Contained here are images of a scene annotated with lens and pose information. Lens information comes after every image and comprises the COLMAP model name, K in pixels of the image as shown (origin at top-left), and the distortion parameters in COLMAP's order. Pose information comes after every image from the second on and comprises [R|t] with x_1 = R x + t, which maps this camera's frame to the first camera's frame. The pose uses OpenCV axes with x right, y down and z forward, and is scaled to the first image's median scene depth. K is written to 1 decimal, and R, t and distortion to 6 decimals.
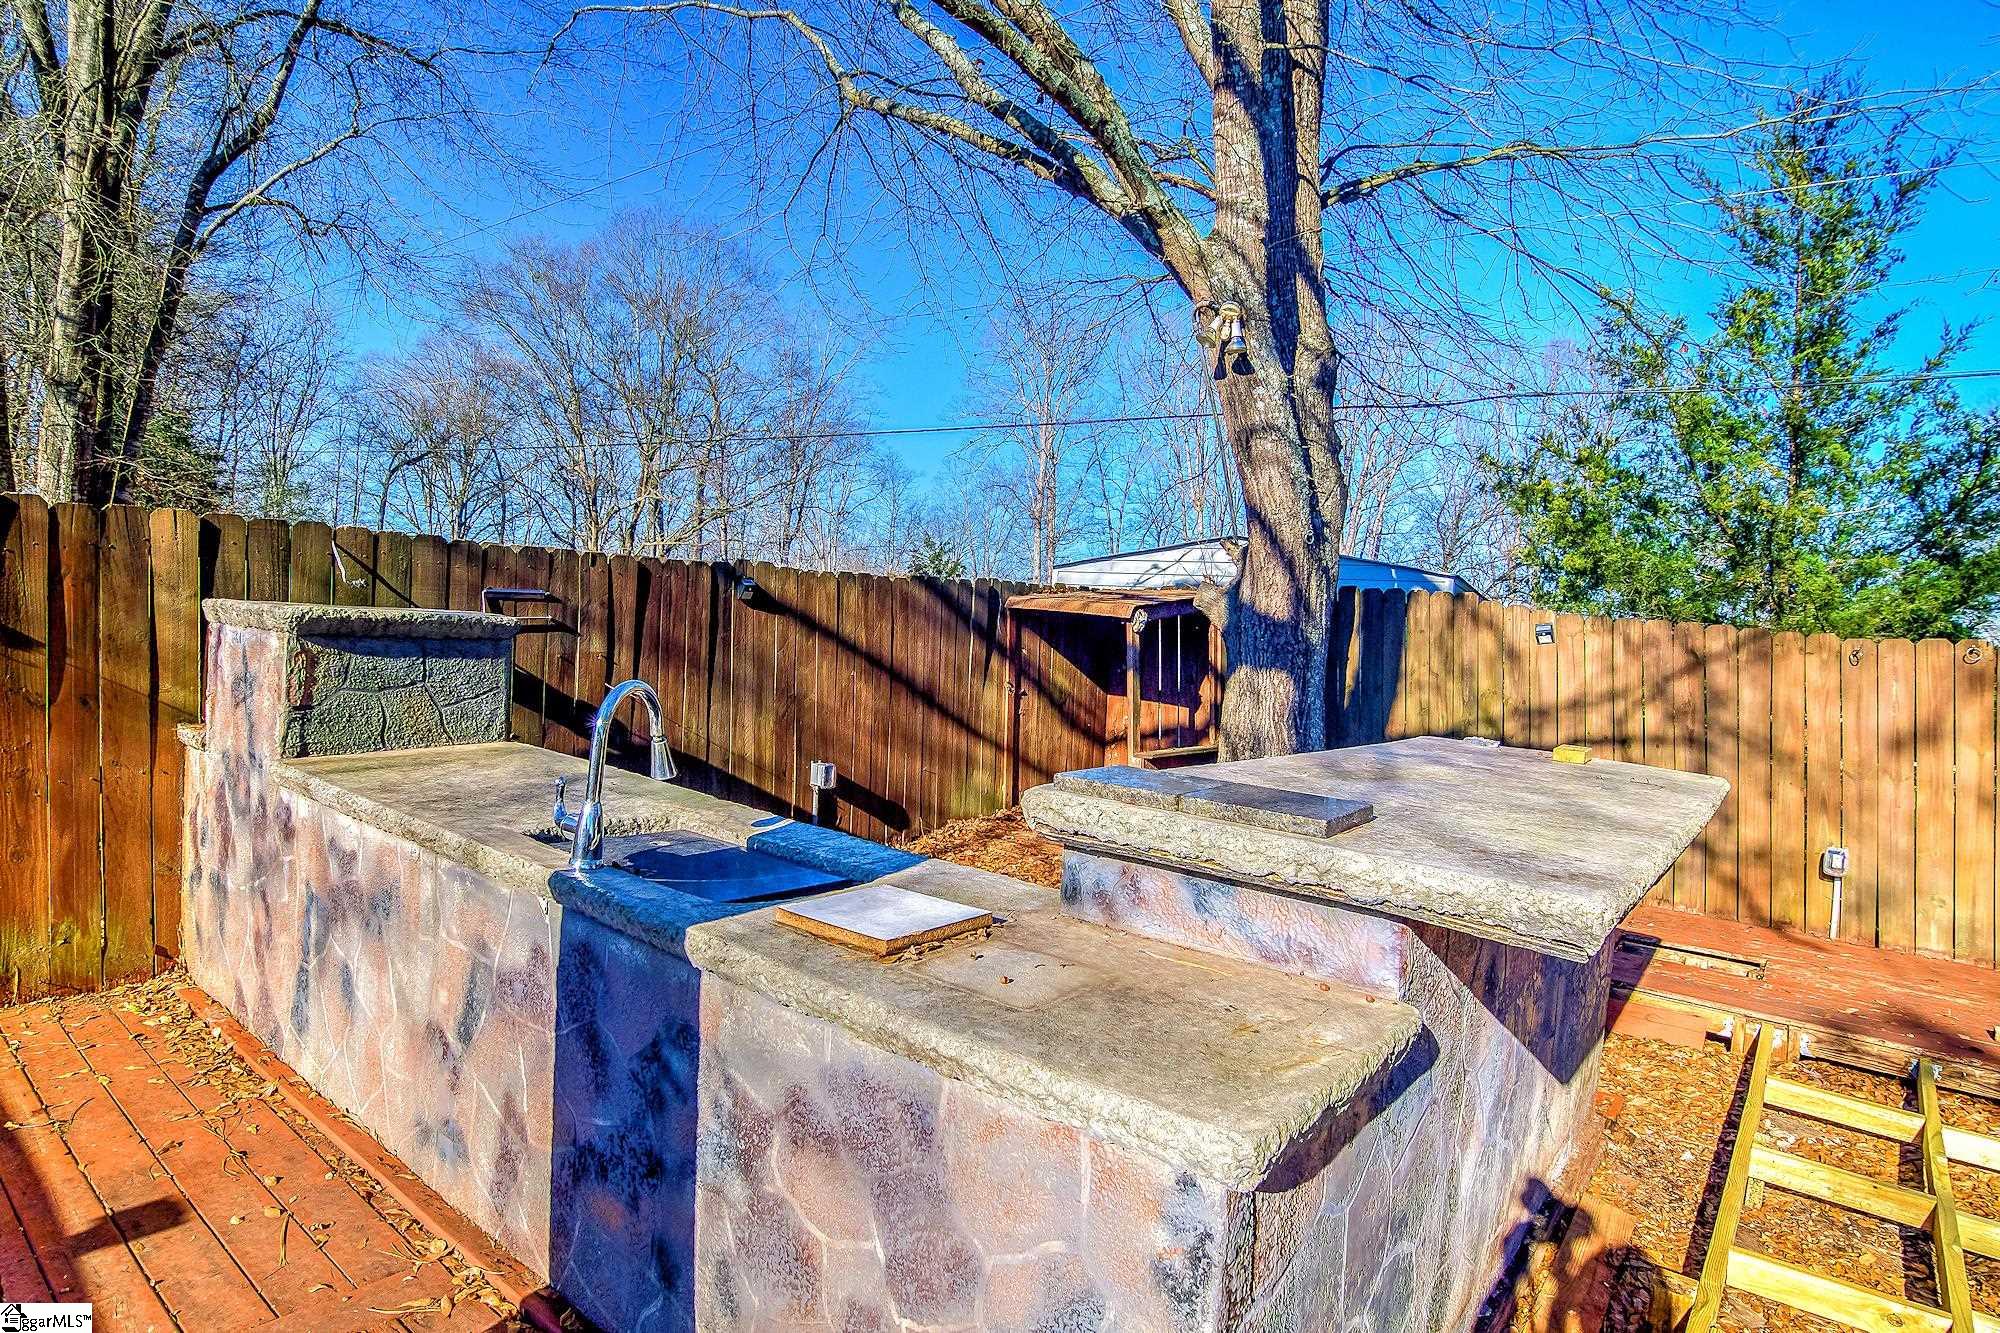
lens RADIAL K [[1059.4, 0, 1015.2], [0, 1059.4, 620.4], [0, 0, 1]] dist [-0.017239, 0.000161]
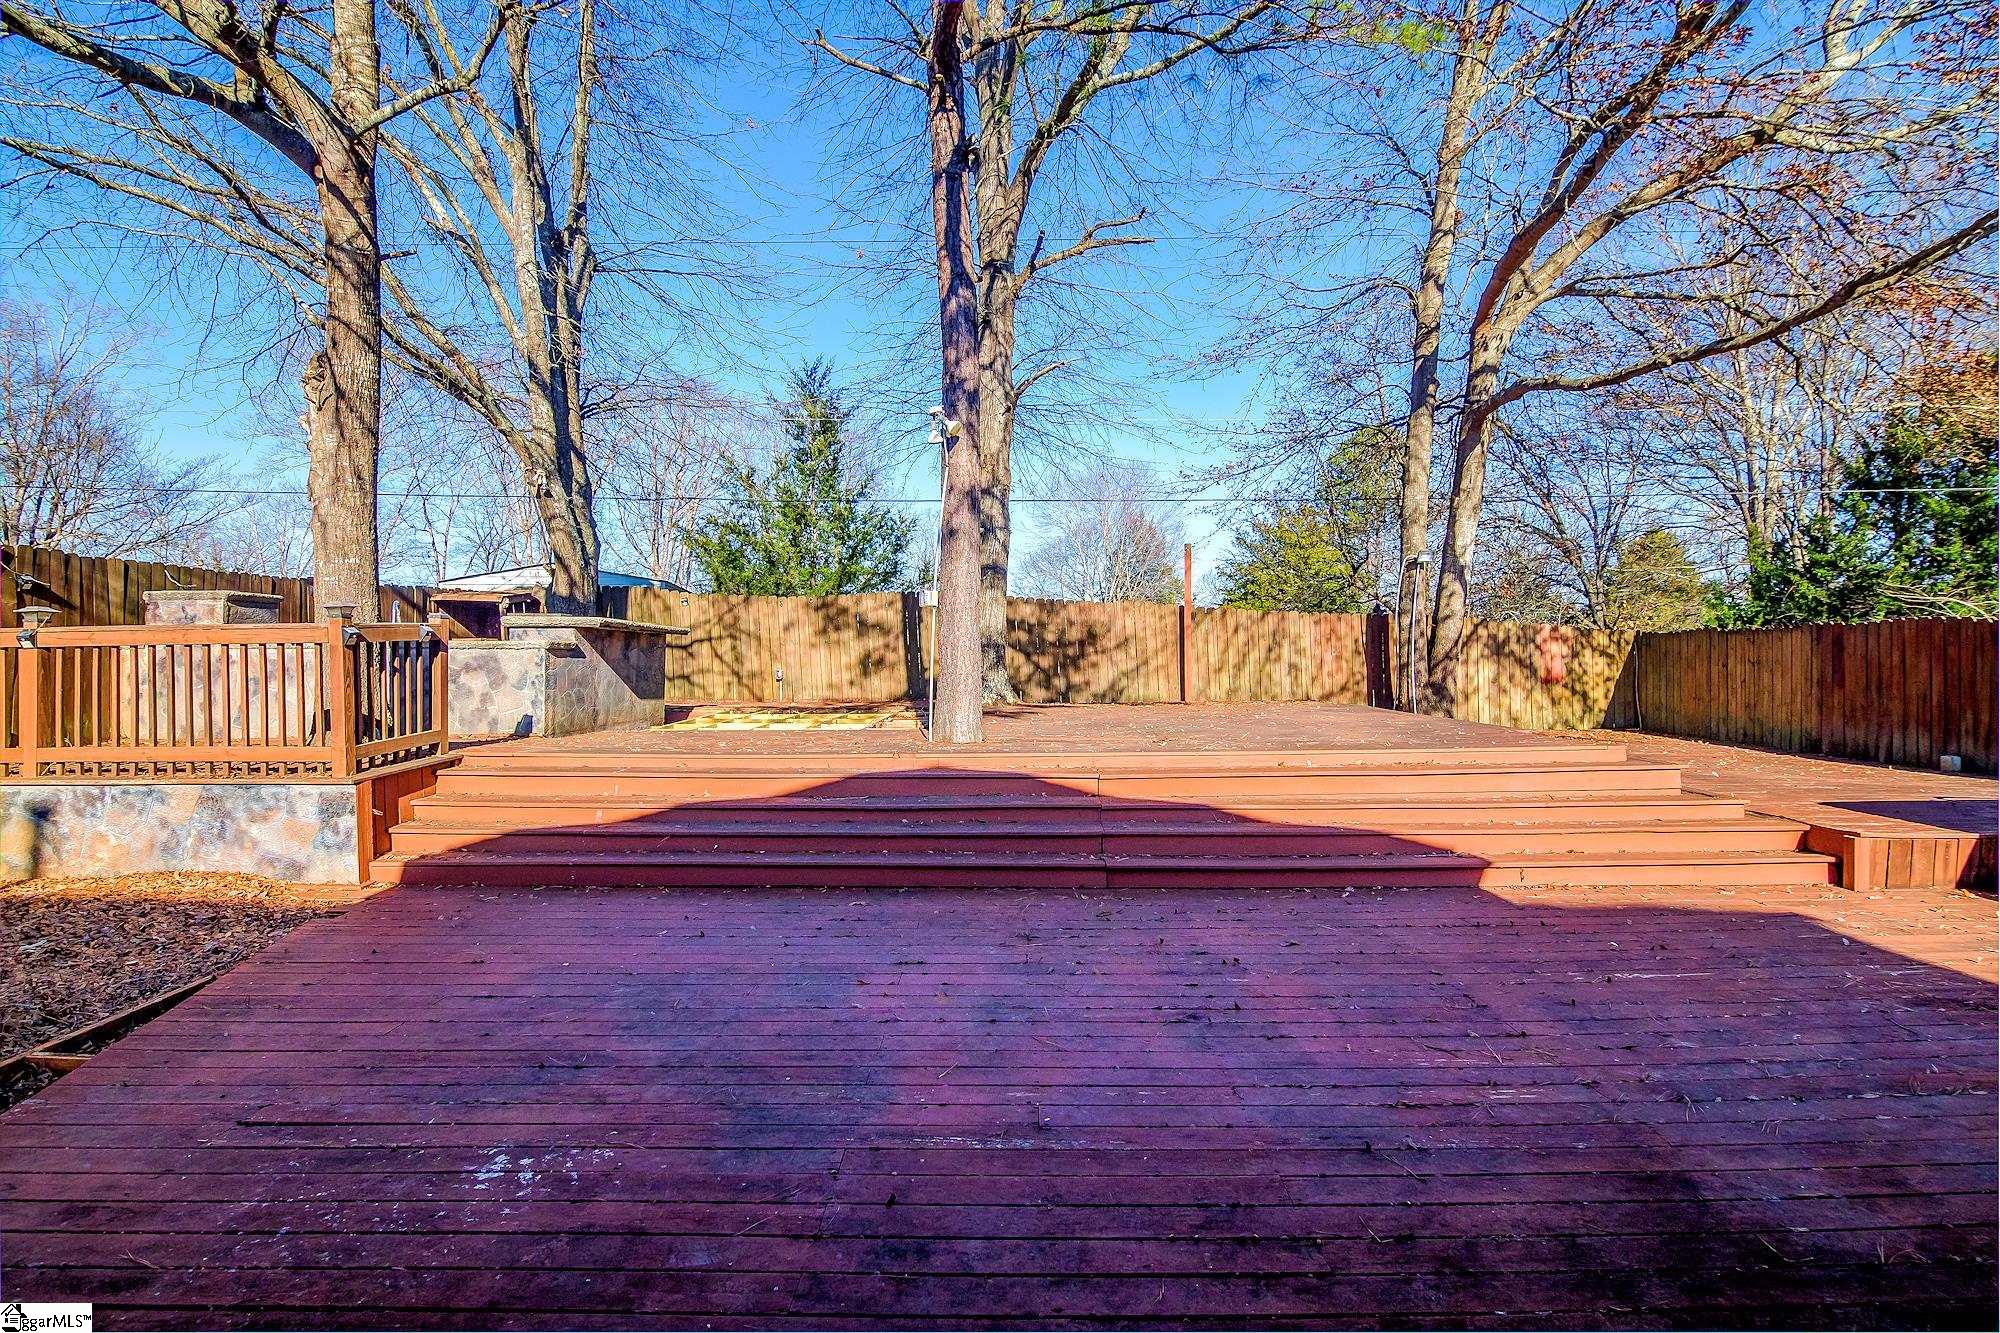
lens RADIAL K [[1059.4, 0, 1015.2], [0, 1059.4, 620.4], [0, 0, 1]] dist [-0.017239, 0.000161]
pose [[0.820202, -0.039668, 0.570697, -0.276613], [0.048808, 0.998808, -0.000722, 0.096489], [-0.569988, 0.028446, 0.821160, -1.470697]]
